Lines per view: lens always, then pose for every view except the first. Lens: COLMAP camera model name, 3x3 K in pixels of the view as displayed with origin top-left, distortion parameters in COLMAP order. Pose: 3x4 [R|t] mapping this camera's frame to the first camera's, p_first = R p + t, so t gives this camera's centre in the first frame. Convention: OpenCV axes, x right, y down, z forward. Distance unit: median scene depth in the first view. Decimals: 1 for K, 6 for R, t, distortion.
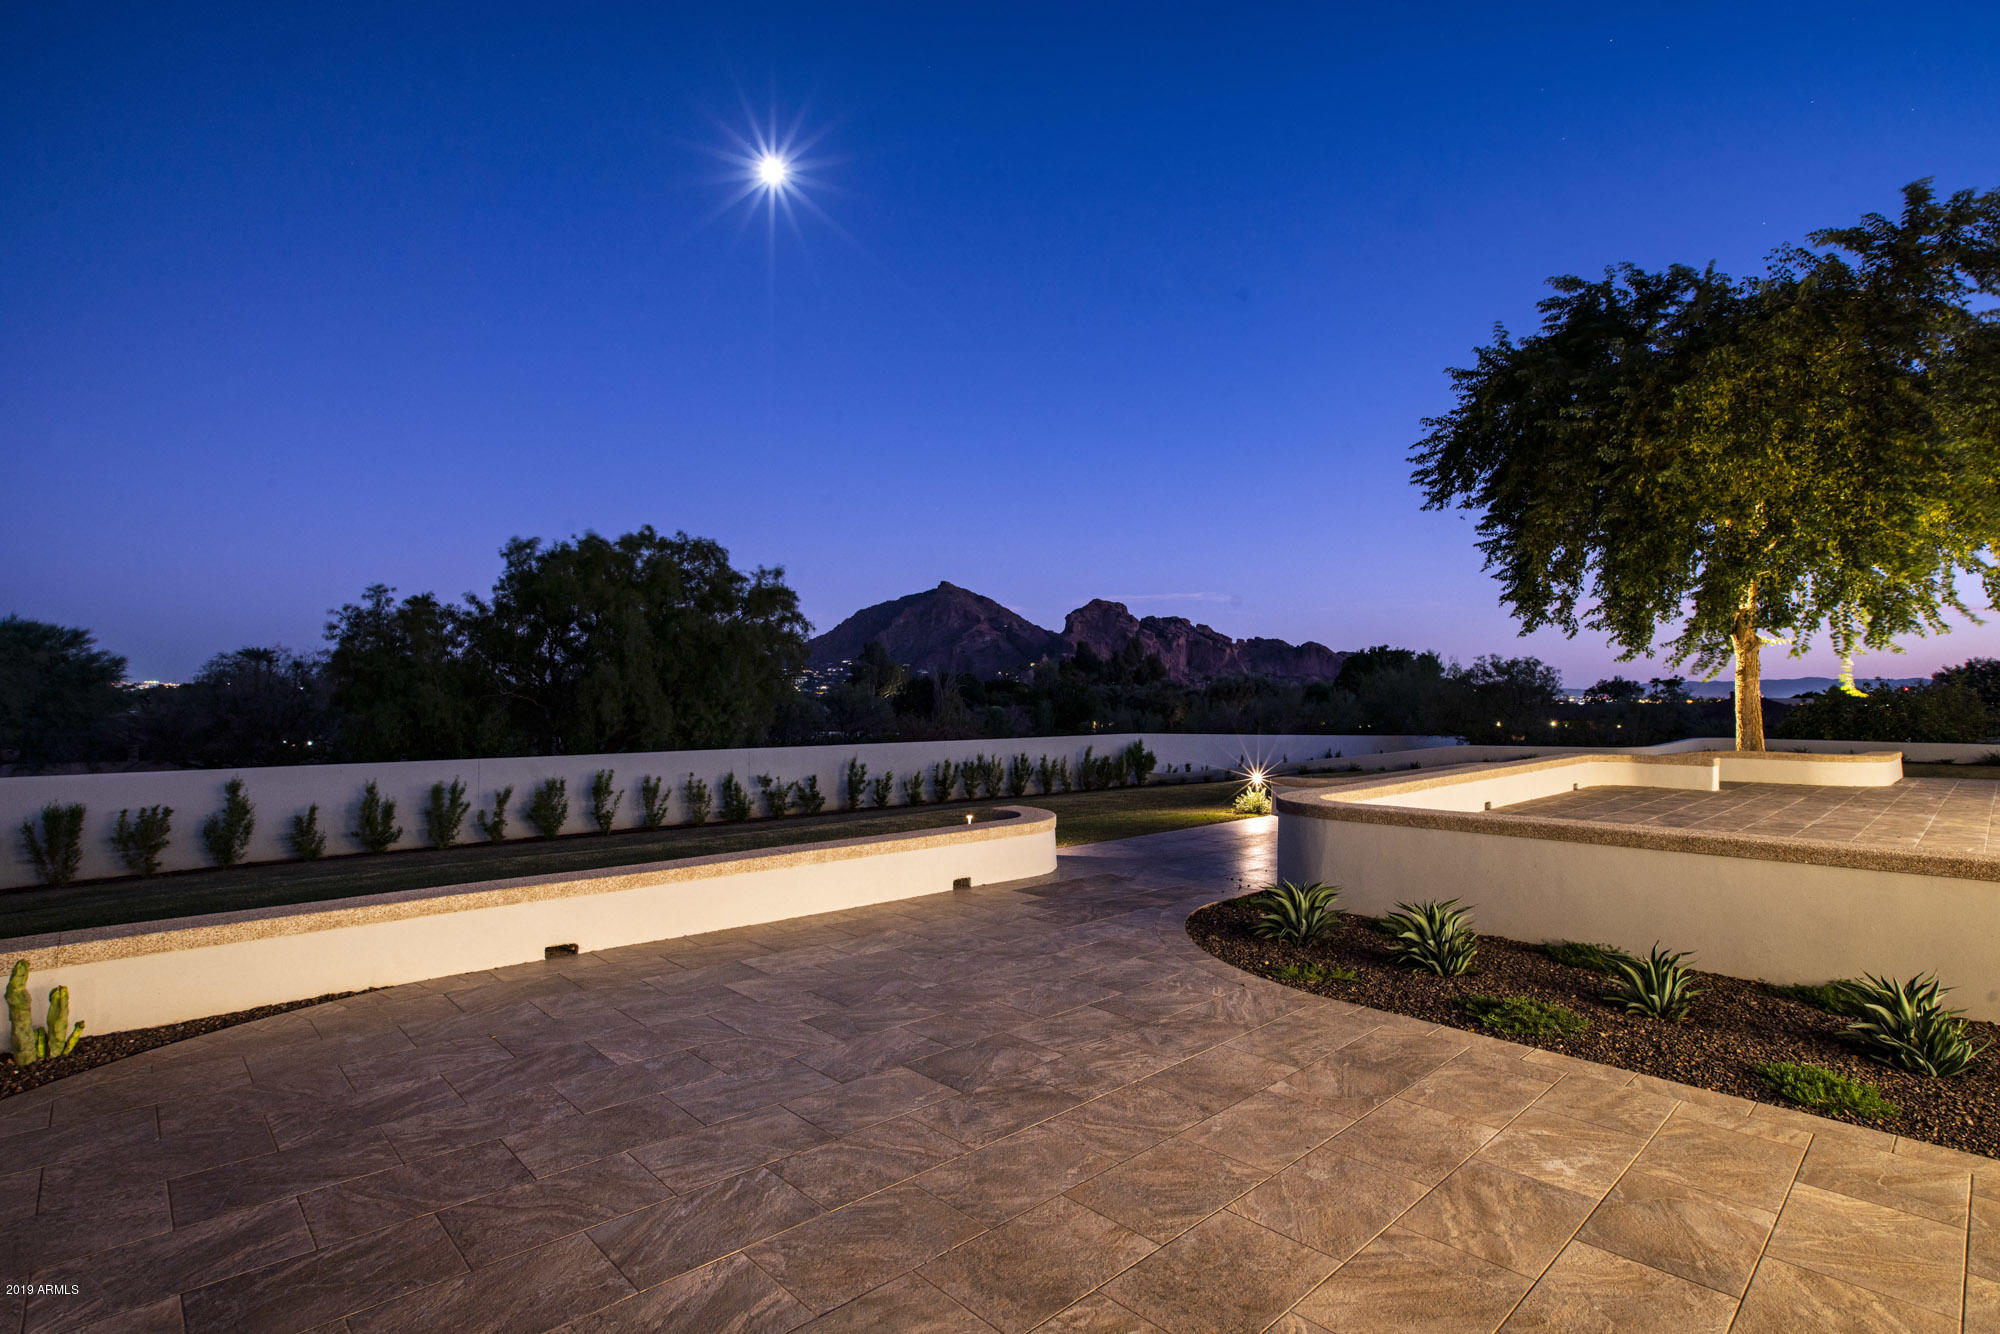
lens RADIAL K [[978.9, 0, 983.2], [0, 978.9, 694.2], [0, 0, 1]] dist [-0.056180, 0.025689]
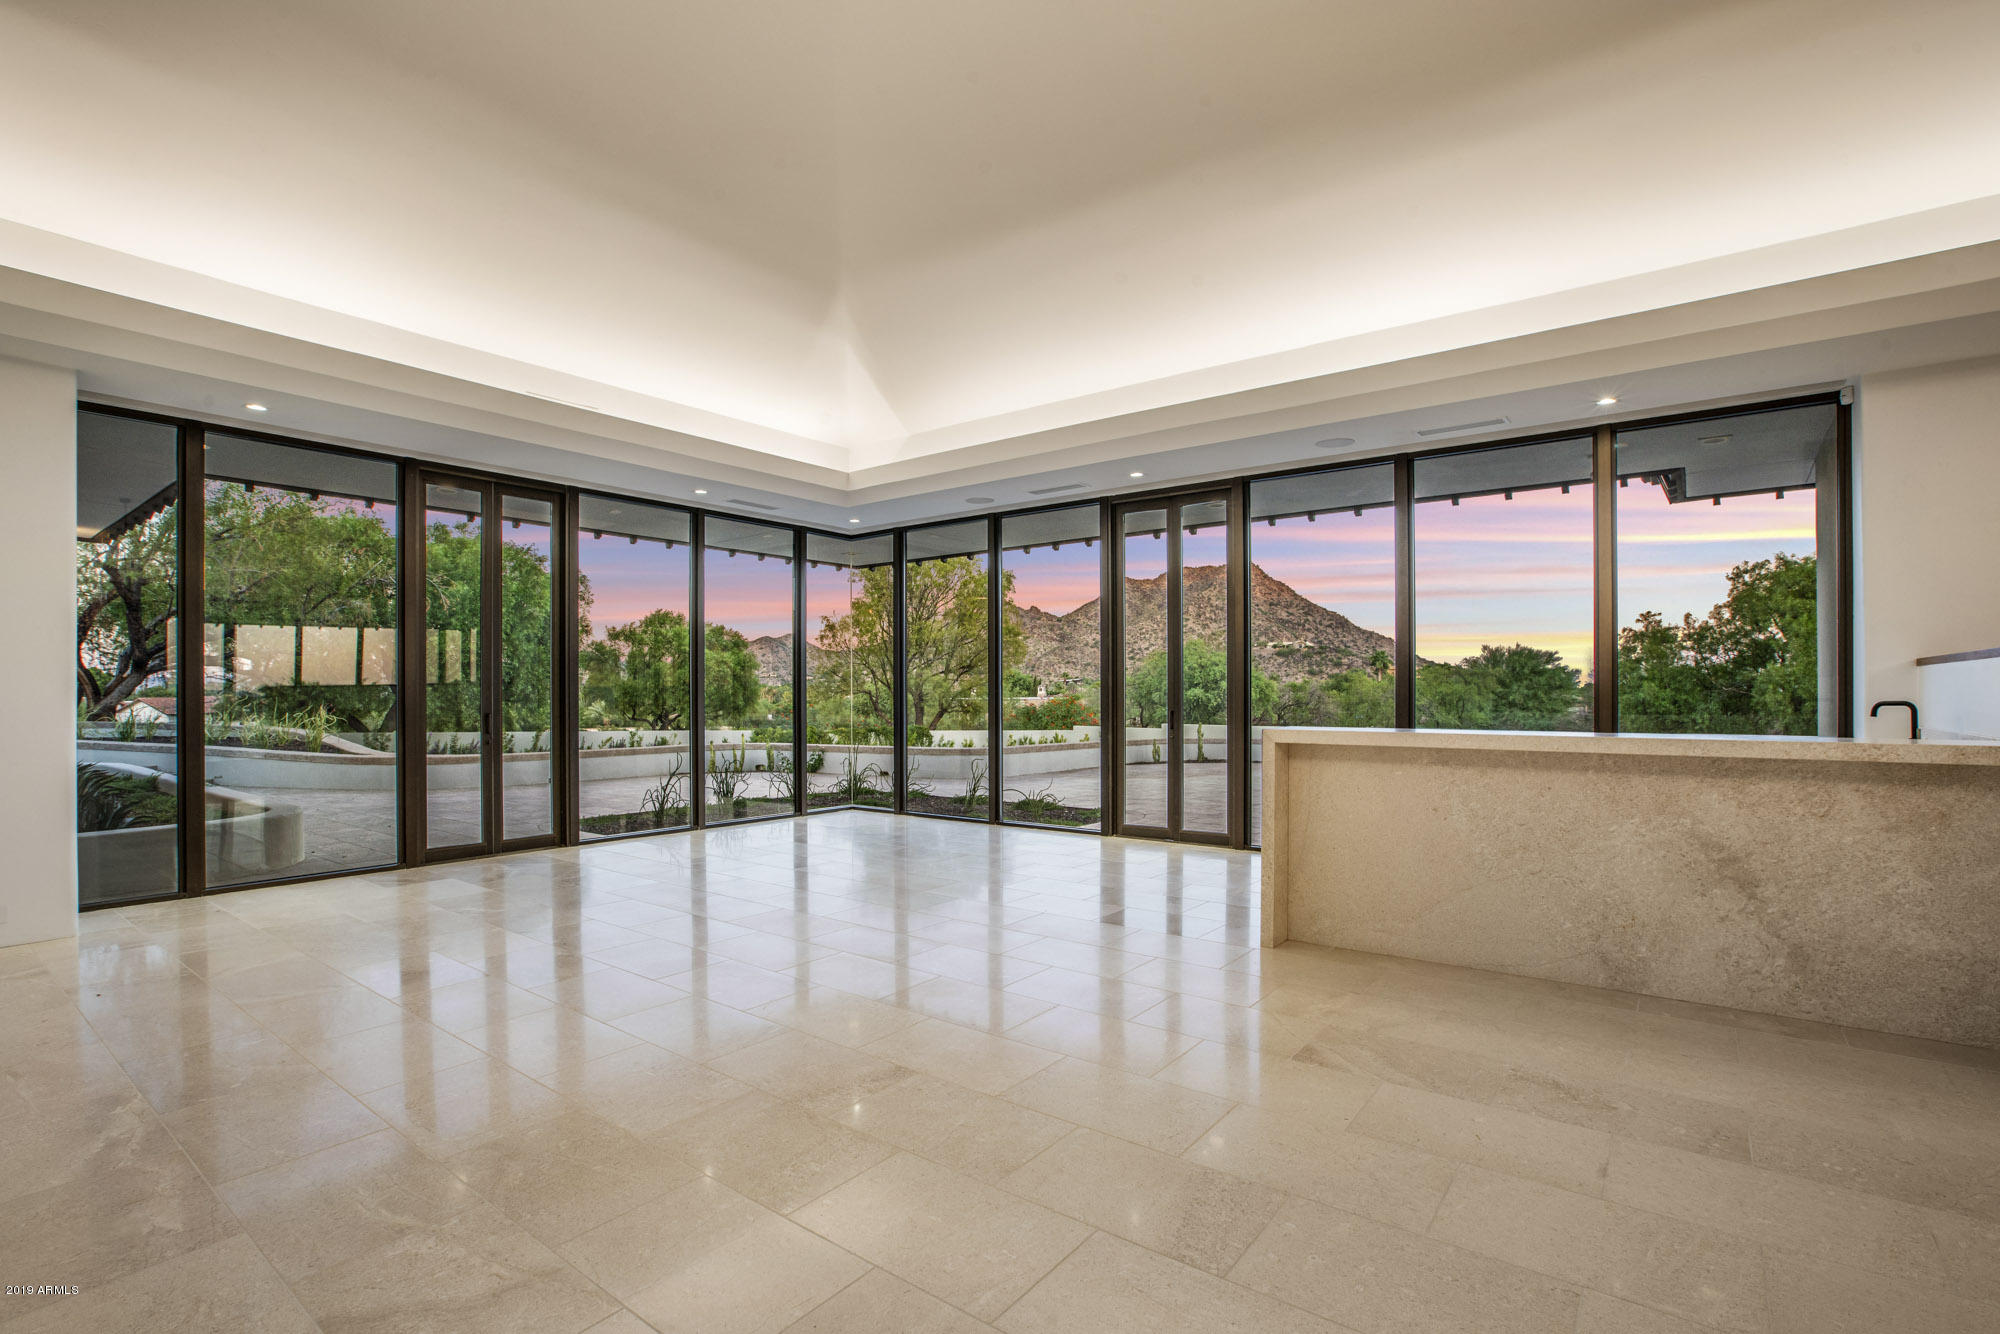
lens RADIAL K [[914.0, 0, 992.4], [0, 914.0, 693.3], [0, 0, 1]] dist [-0.053634, 0.016970]
pose [[0.158476, -0.005598, -0.987347, 0.578618], [-0.001801, 0.999981, -0.005959, 0.015197], [0.987361, 0.002723, 0.158463, -0.162685]]
